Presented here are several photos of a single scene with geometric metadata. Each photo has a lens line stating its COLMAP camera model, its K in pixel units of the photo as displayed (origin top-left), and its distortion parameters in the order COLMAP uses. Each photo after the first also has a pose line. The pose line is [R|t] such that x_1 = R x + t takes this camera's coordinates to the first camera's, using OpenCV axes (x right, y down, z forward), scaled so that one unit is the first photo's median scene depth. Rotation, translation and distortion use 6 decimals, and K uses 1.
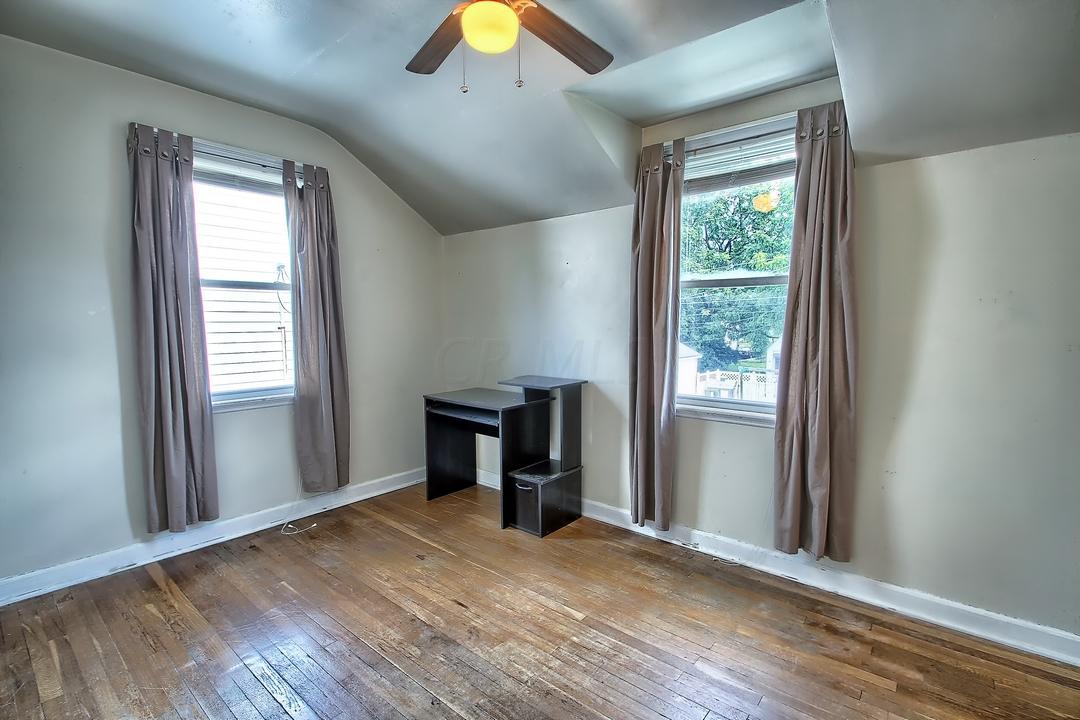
lens RADIAL K [[503.1, 0, 543.3], [0, 503.1, 372.0], [0, 0, 1]] dist [0.010448, -0.015267]
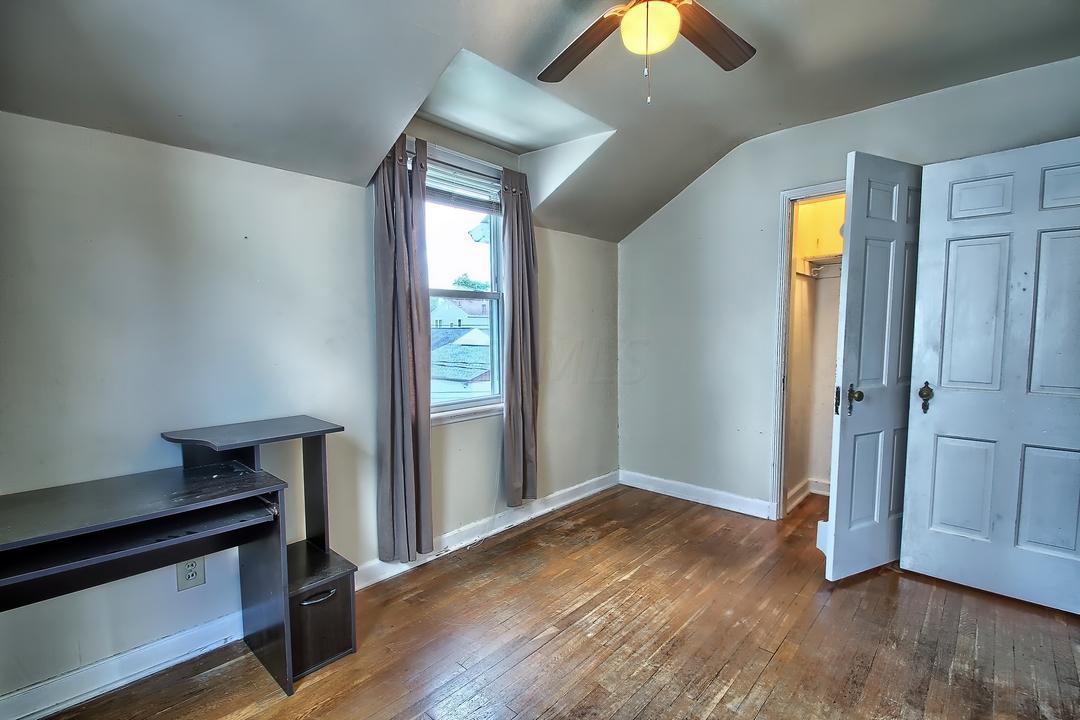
lens RADIAL K [[503.1, 0, 543.3], [0, 503.1, 372.0], [0, 0, 1]] dist [0.010448, -0.015267]
pose [[0.028870, -0.085052, 0.995958, -0.835113], [0.106401, 0.990974, 0.081542, -0.089507], [-0.993904, 0.103617, 0.037659, 0.904934]]
